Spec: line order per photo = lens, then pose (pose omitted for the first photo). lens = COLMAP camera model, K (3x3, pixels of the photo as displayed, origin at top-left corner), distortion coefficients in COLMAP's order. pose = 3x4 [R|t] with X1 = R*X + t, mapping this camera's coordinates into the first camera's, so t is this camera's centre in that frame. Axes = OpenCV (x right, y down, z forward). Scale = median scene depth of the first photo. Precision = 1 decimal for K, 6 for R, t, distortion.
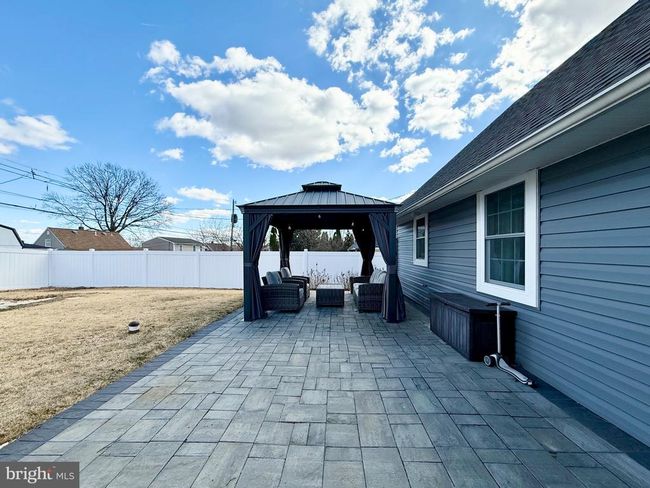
lens RADIAL K [[261.5, 0, 323.8], [0, 261.5, 247.9], [0, 0, 1]] dist [-0.000576, -0.000040]
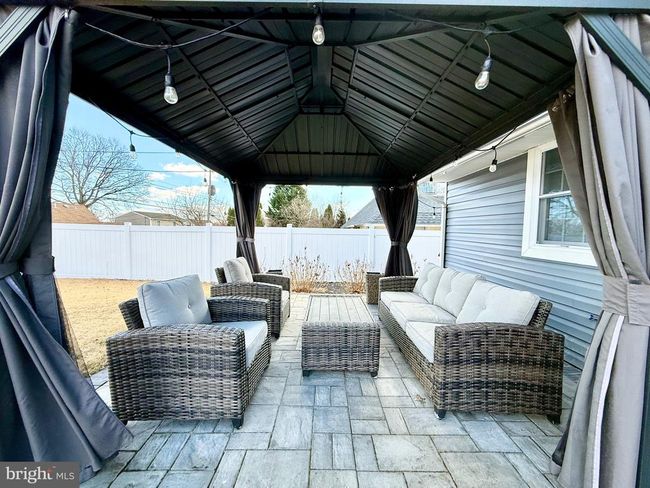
lens RADIAL K [[258.3, 0, 323.5], [0, 258.3, 244.4], [0, 0, 1]] dist [0.002354, 0.000066]
pose [[0.999110, 0.009728, 0.041038, -0.002365], [-0.012622, 0.997407, 0.070858, 0.002566], [-0.040242, -0.071313, 0.996642, 0.094336]]
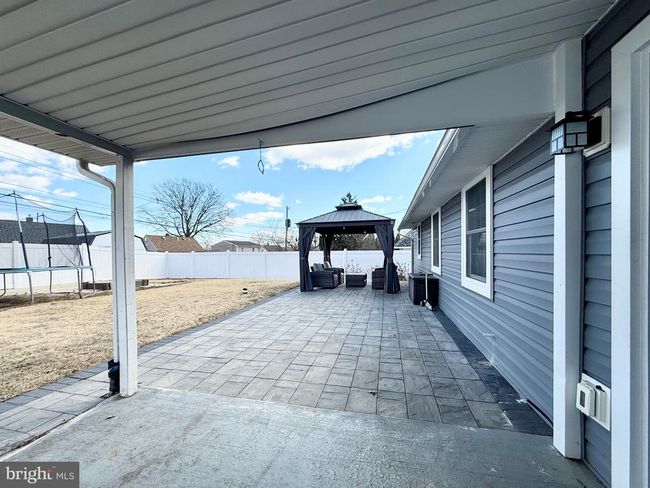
lens RADIAL K [[263.3, 0, 326.6], [0, 263.3, 244.4], [0, 0, 1]] dist [-0.000015, -0.000230]
pose [[0.983534, -0.018491, -0.179772, 0.020350], [0.016020, 0.999756, -0.015190, 0.000396], [0.180010, 0.012060, 0.983591, -0.076253]]
